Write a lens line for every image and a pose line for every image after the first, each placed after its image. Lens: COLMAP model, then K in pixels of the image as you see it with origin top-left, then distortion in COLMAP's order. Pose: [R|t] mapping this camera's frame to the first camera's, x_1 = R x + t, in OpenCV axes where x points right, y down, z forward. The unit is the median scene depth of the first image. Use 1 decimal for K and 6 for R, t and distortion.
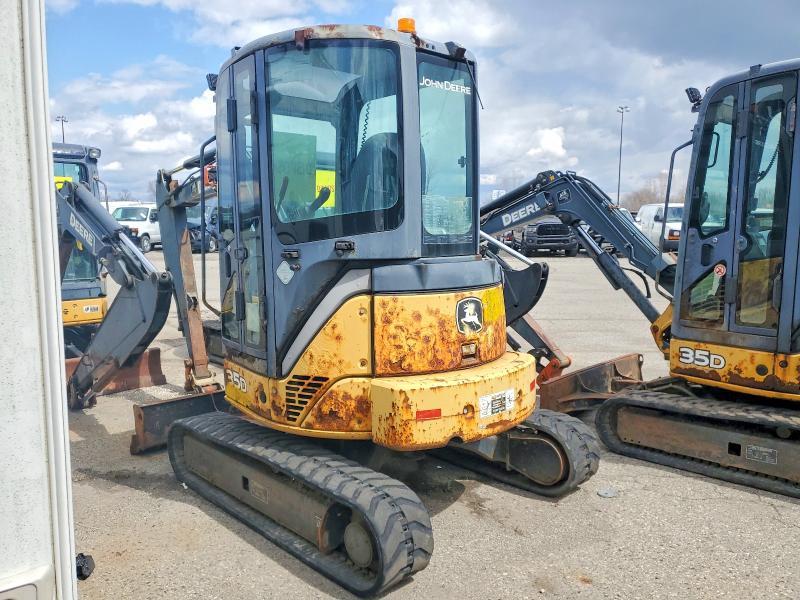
lens RADIAL K [[598.6, 0, 400.0], [0, 598.6, 300.0], [0, 0, 1]] dist [0.080716, 0.000808]
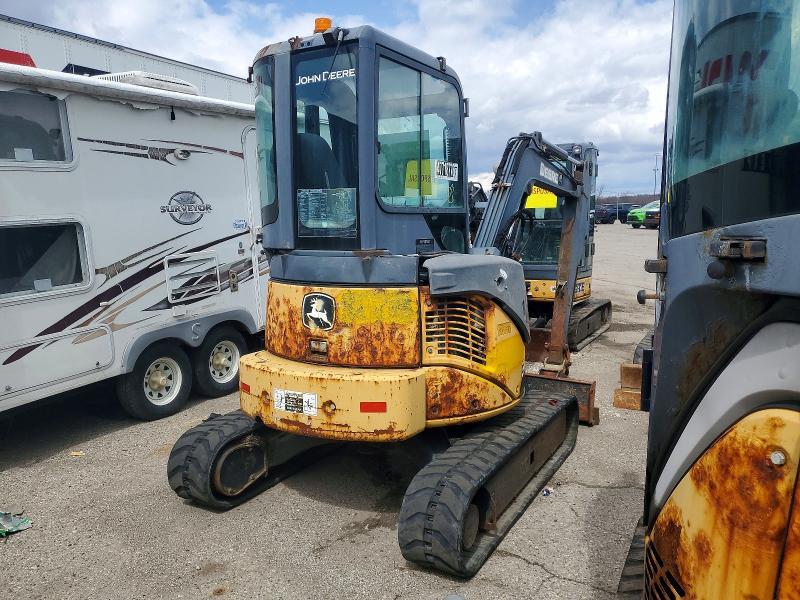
lens RADIAL K [[598.6, 0, 400.0], [0, 598.6, 300.0], [0, 0, 1]] dist [0.080716, 0.000808]
pose [[0.338642, 0.129521, -0.931958, 1.084810], [-0.096583, 0.990033, 0.102498, -0.107373], [0.935945, 0.055301, 0.347777, 0.792485]]
